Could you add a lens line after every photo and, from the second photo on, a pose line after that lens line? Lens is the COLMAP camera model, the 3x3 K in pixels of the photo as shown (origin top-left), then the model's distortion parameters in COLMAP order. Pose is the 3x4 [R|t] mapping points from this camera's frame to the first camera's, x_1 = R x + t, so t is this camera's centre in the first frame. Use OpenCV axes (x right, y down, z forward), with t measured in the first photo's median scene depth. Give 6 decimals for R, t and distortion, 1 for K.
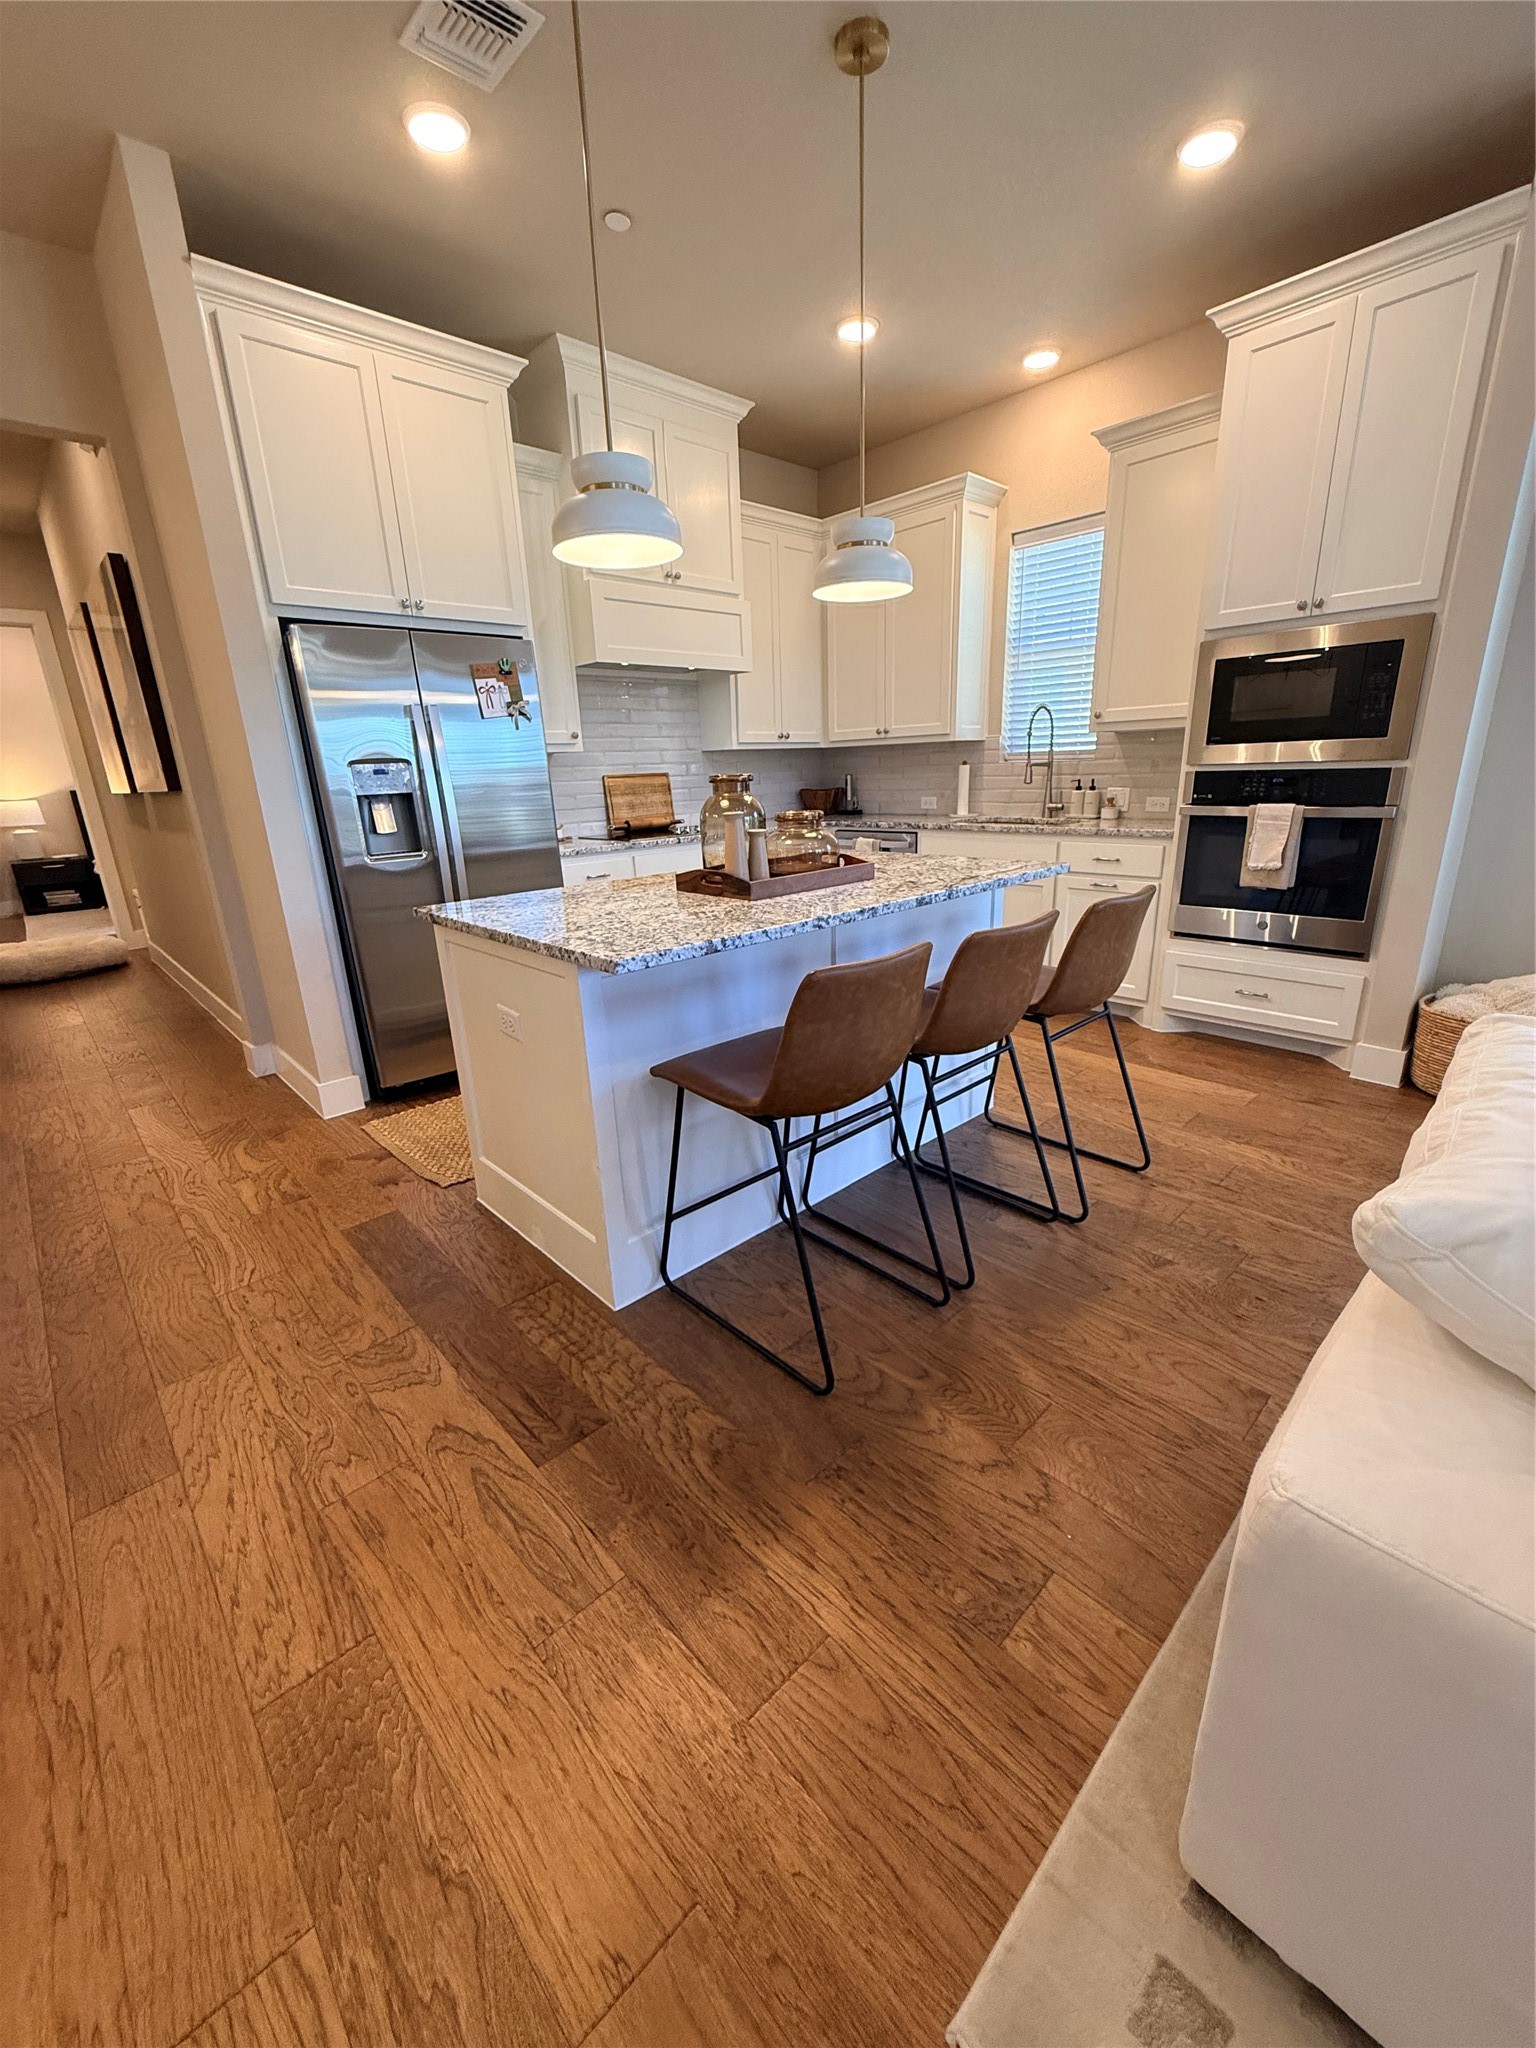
lens RADIAL K [[809.5, 0, 757.4], [0, 809.5, 1023.1], [0, 0, 1]] dist [0.002363, 0.000088]
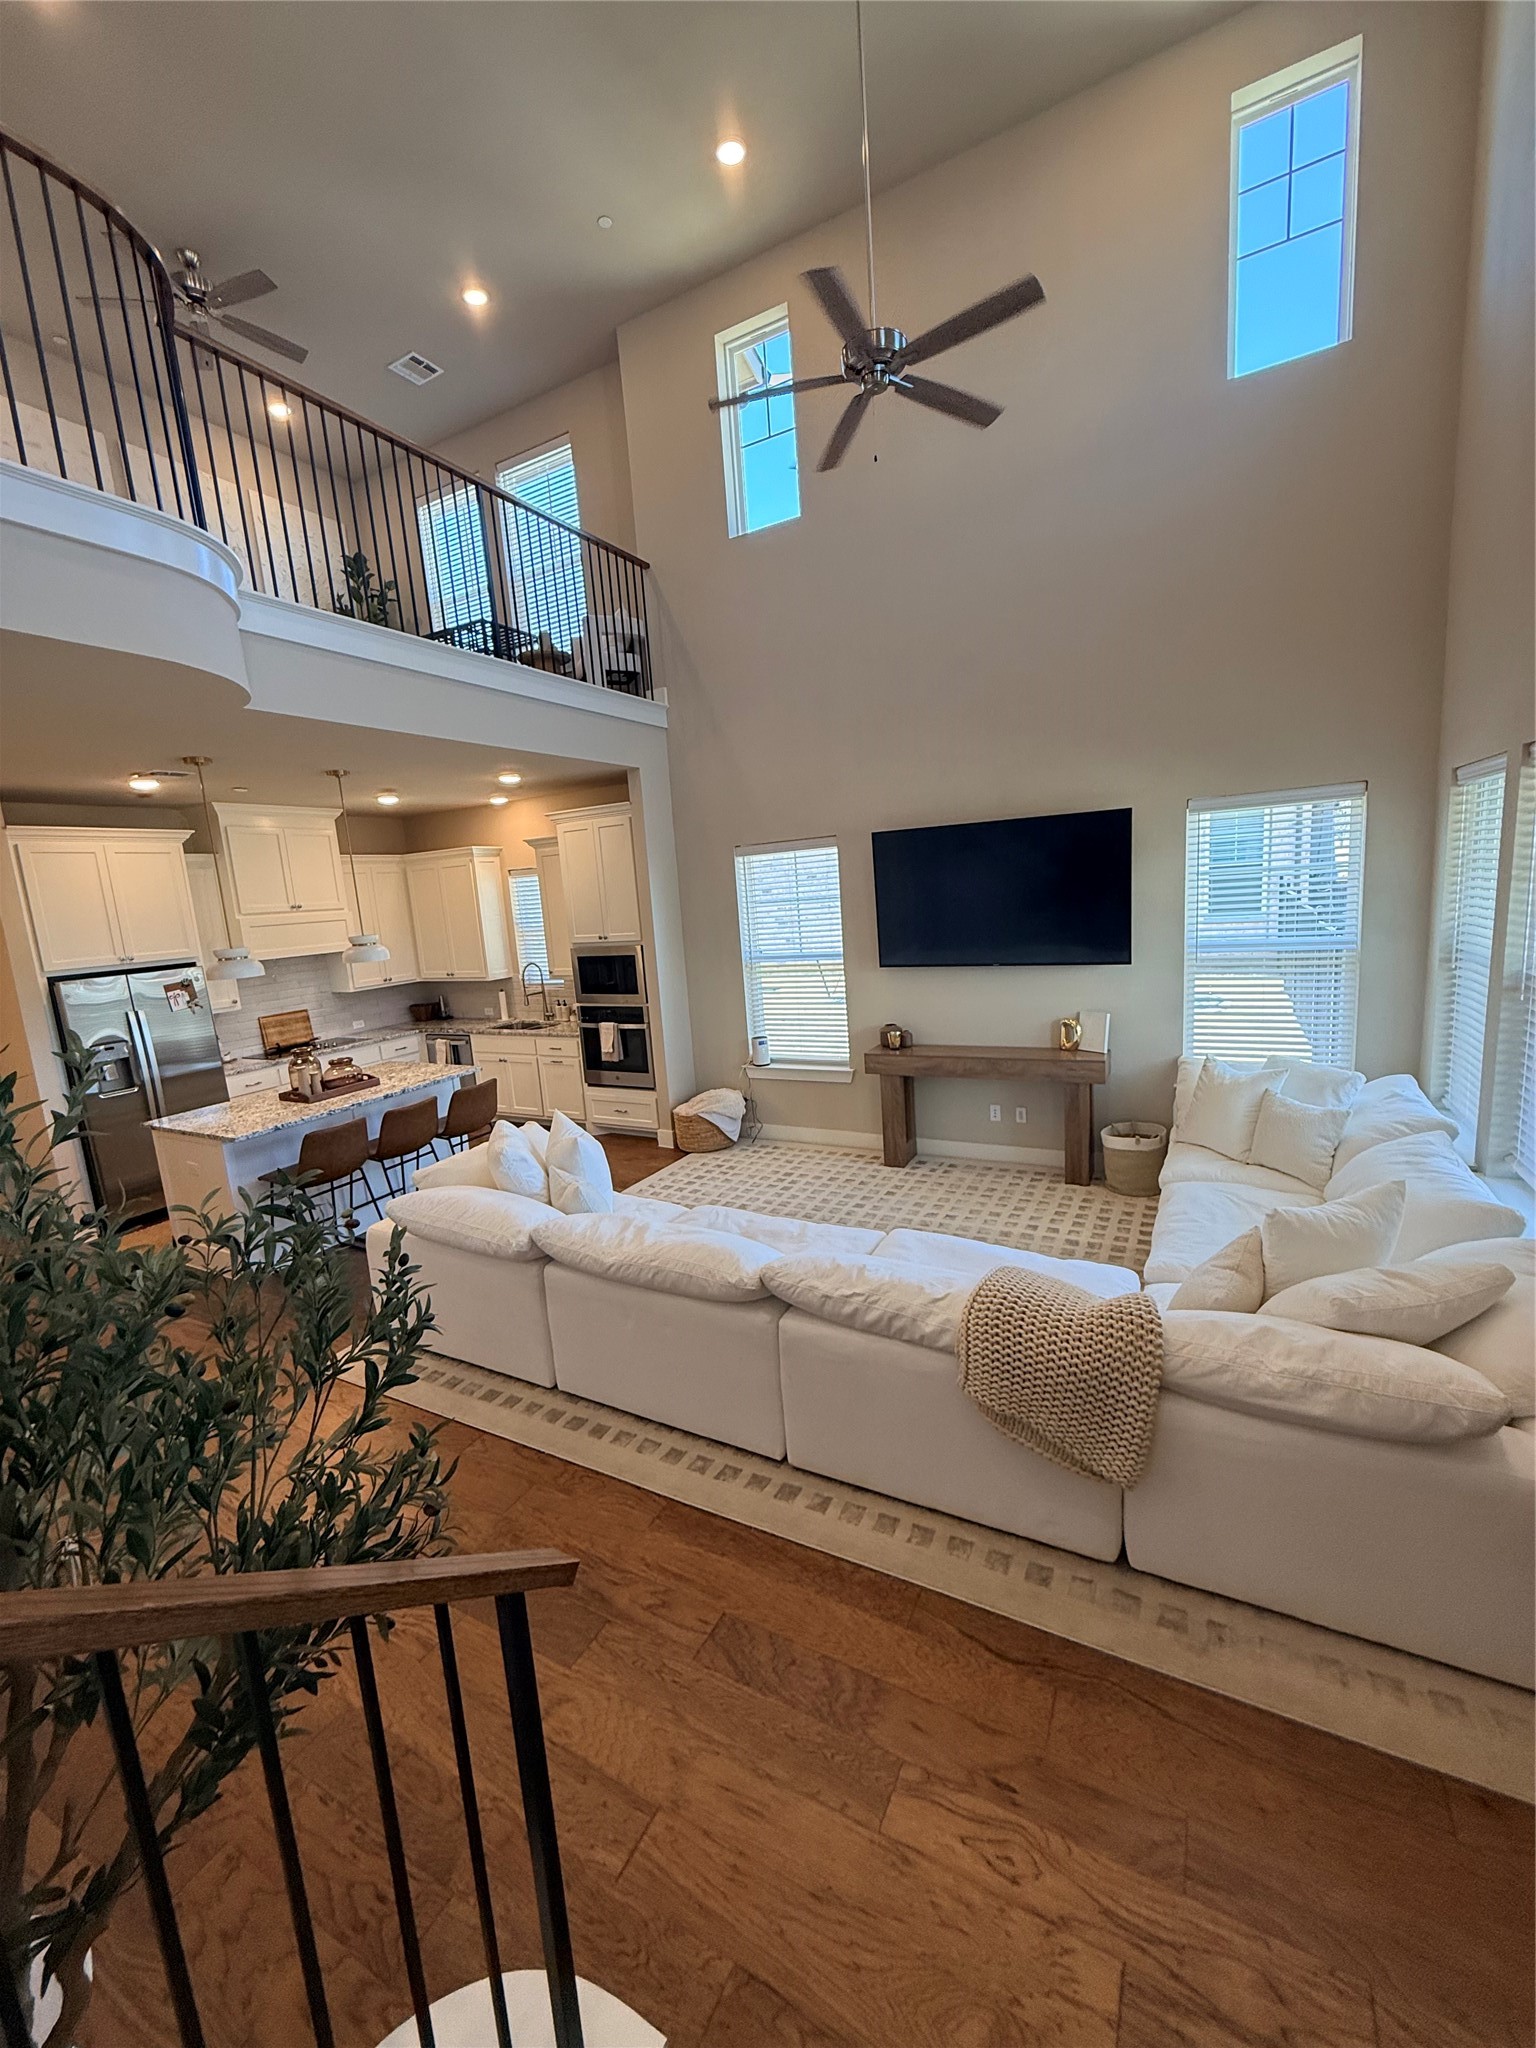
lens RADIAL K [[817.2, 0, 761.5], [0, 817.2, 1020.6], [0, 0, 1]] dist [-0.000792, -0.000243]
pose [[0.947443, -0.081771, 0.309298, 0.340040], [0.131230, 0.981039, -0.142623, 0.080468], [-0.291771, 0.175716, 0.940209, -1.086505]]
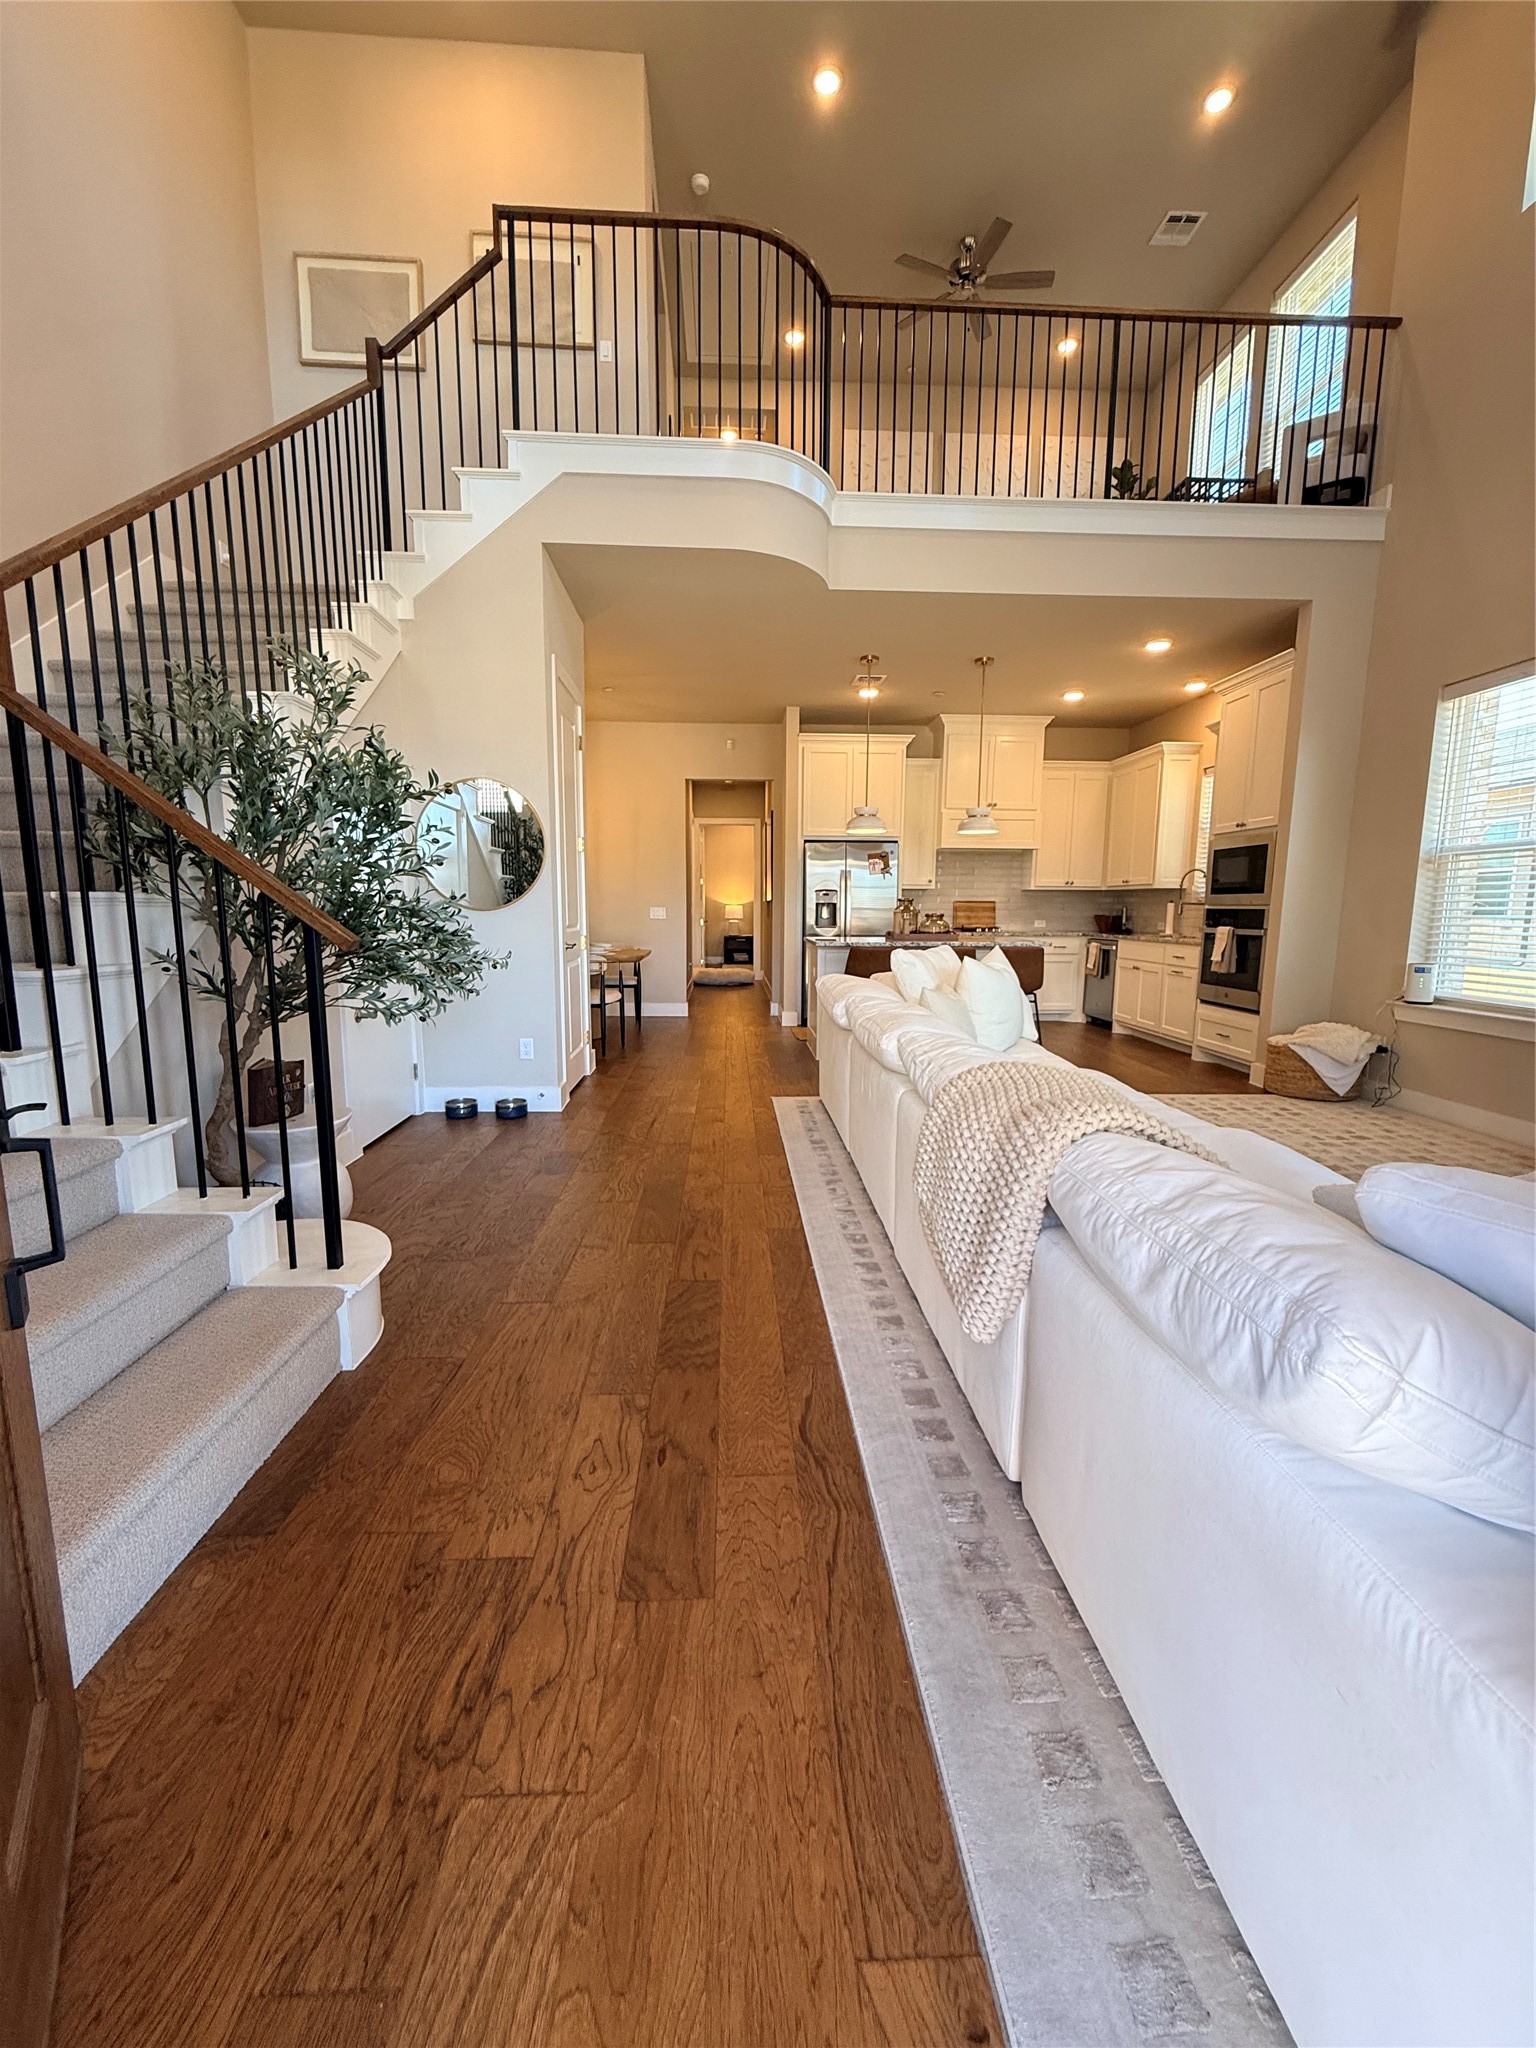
lens RADIAL K [[809.5, 0, 757.4], [0, 809.5, 1023.1], [0, 0, 1]] dist [0.002363, 0.000088]
pose [[0.755277, 0.131737, -0.642030, 0.989704], [-0.228038, 0.971206, -0.068981, 0.287497], [0.614455, 0.198507, 0.763570, -0.936811]]
